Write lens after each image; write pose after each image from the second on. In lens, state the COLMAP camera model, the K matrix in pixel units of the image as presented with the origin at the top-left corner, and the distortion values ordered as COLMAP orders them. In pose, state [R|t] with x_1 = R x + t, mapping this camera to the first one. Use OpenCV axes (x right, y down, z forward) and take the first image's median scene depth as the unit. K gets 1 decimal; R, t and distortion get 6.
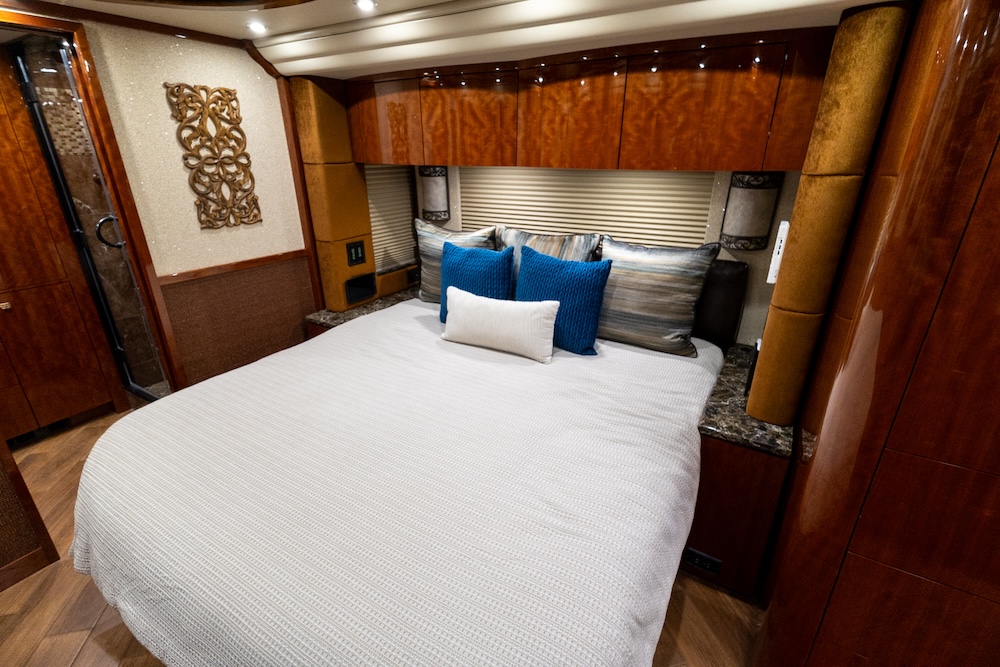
lens RADIAL K [[459.4, 0, 496.9], [0, 459.4, 334.5], [0, 0, 1]] dist [0.026823, -0.006202]
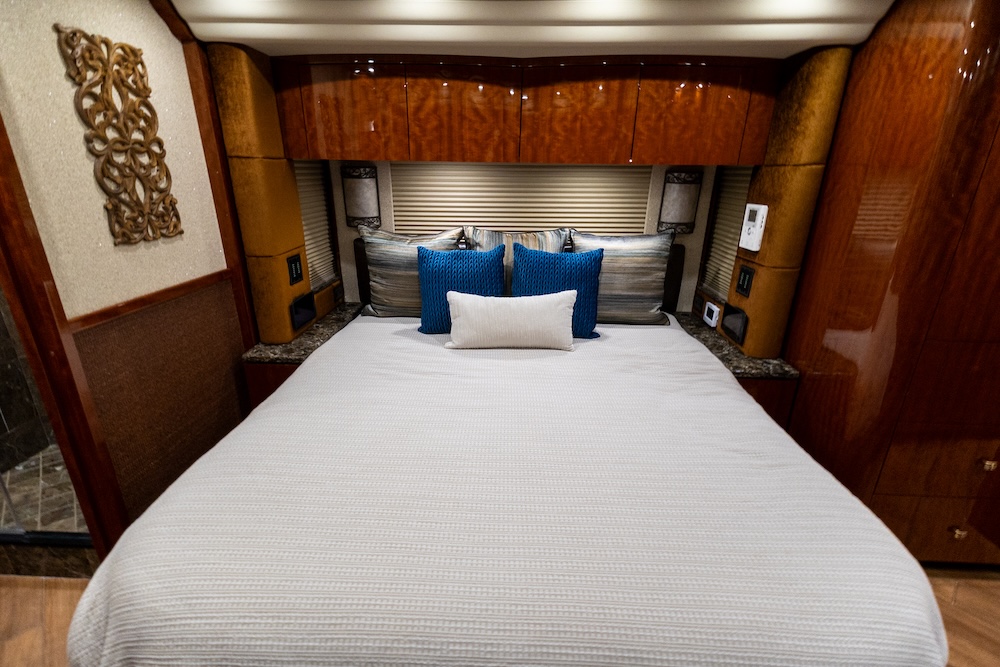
lens RADIAL K [[459.4, 0, 500.0], [0, 459.4, 334.4], [0, 0, 1]] dist [0.026823, -0.006202]
pose [[0.871854, -0.152259, 0.465497, -0.505691], [0.169714, 0.985483, 0.004474, -0.005644], [-0.459420, 0.075101, 0.885038, 0.151107]]
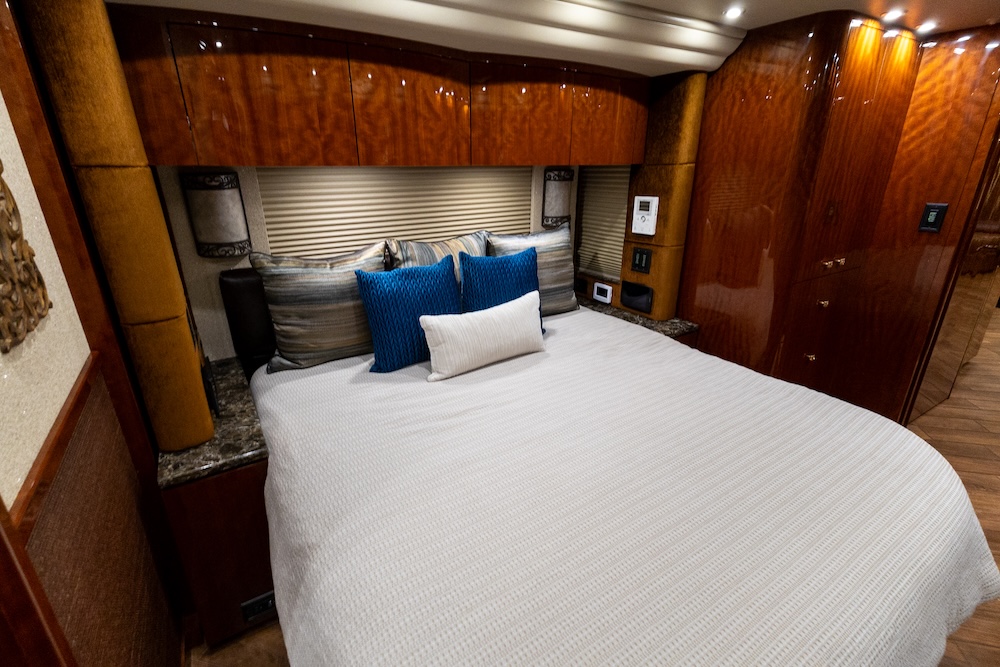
lens RADIAL K [[459.4, 0, 500.6], [0, 459.4, 334.6], [0, 0, 1]] dist [0.026823, -0.006202]
pose [[0.430604, -0.313678, 0.846278, -0.803278], [0.343424, 0.924074, 0.167772, -0.179002], [-0.834650, 0.218389, 0.505634, 0.538536]]
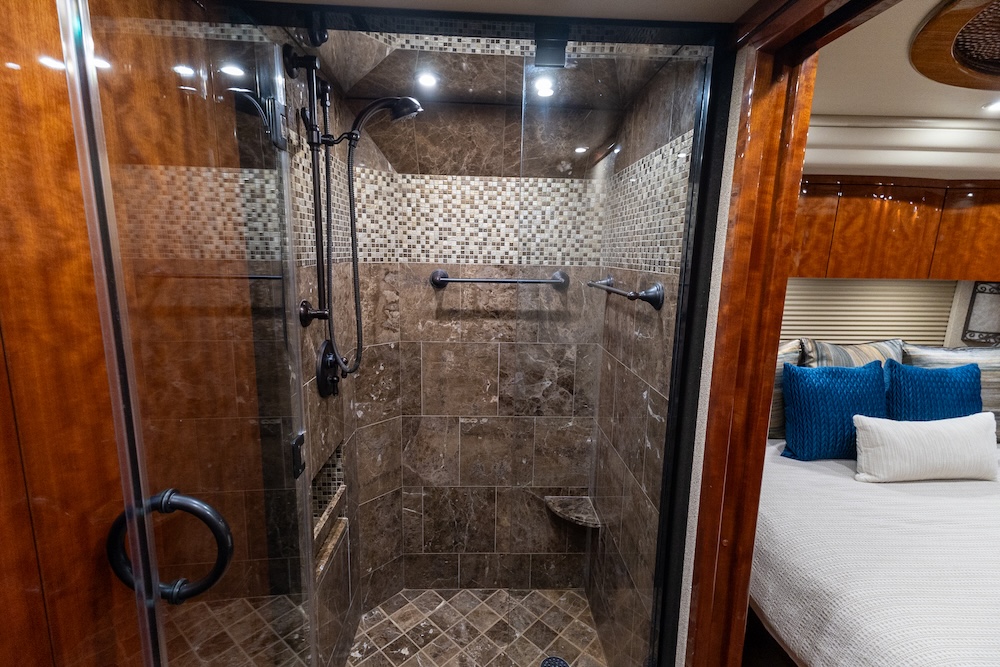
lens RADIAL K [[459.4, 0, 502.3], [0, 459.4, 332.6], [0, 0, 1]] dist [0.026823, -0.006202]
pose [[0.827792, -0.075043, 0.555994, -1.202116], [0.187645, 0.970974, -0.148322, -0.269924], [-0.528726, 0.227109, 0.817845, 0.678167]]
